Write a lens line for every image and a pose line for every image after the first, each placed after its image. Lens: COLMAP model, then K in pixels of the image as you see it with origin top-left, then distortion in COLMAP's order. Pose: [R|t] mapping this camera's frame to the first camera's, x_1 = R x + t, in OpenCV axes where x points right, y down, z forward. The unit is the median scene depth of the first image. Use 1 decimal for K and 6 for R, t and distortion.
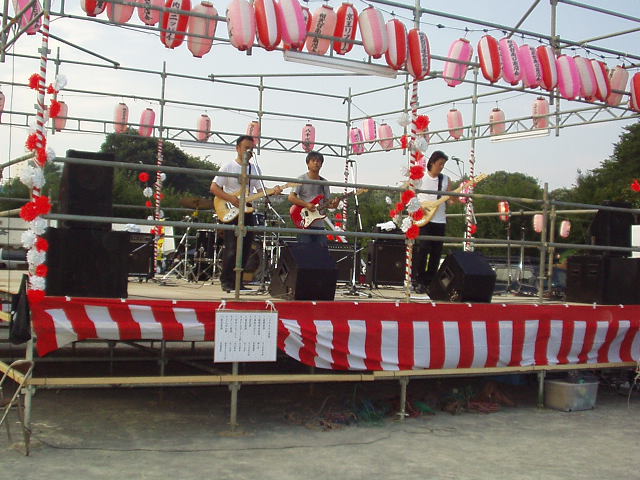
lens RADIAL K [[925.0, 0, 320.0], [0, 925.0, 240.0], [0, 0, 1]] dist [-0.180137, -0.017578]
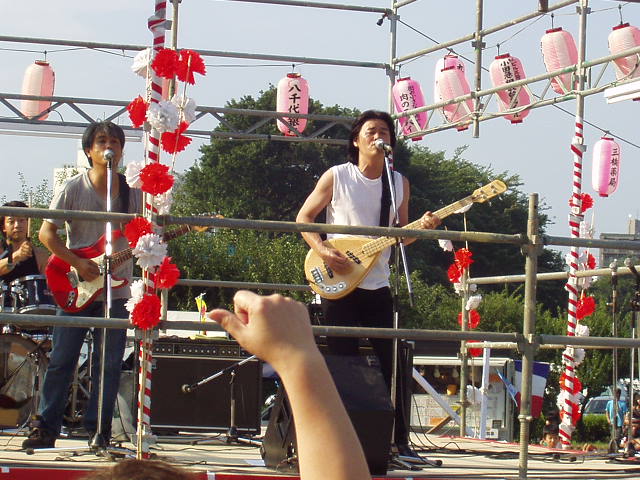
lens RADIAL K [[2163.1, 0, 320.0], [0, 2163.1, 240.0], [0, 0, 1]] dist [-0.345092, -1.139377]
pose [[0.977355, -0.017204, -0.210904, 0.257496], [0.006872, 0.998744, -0.049625, 0.005522], [0.211493, 0.047052, 0.976246, 0.003405]]
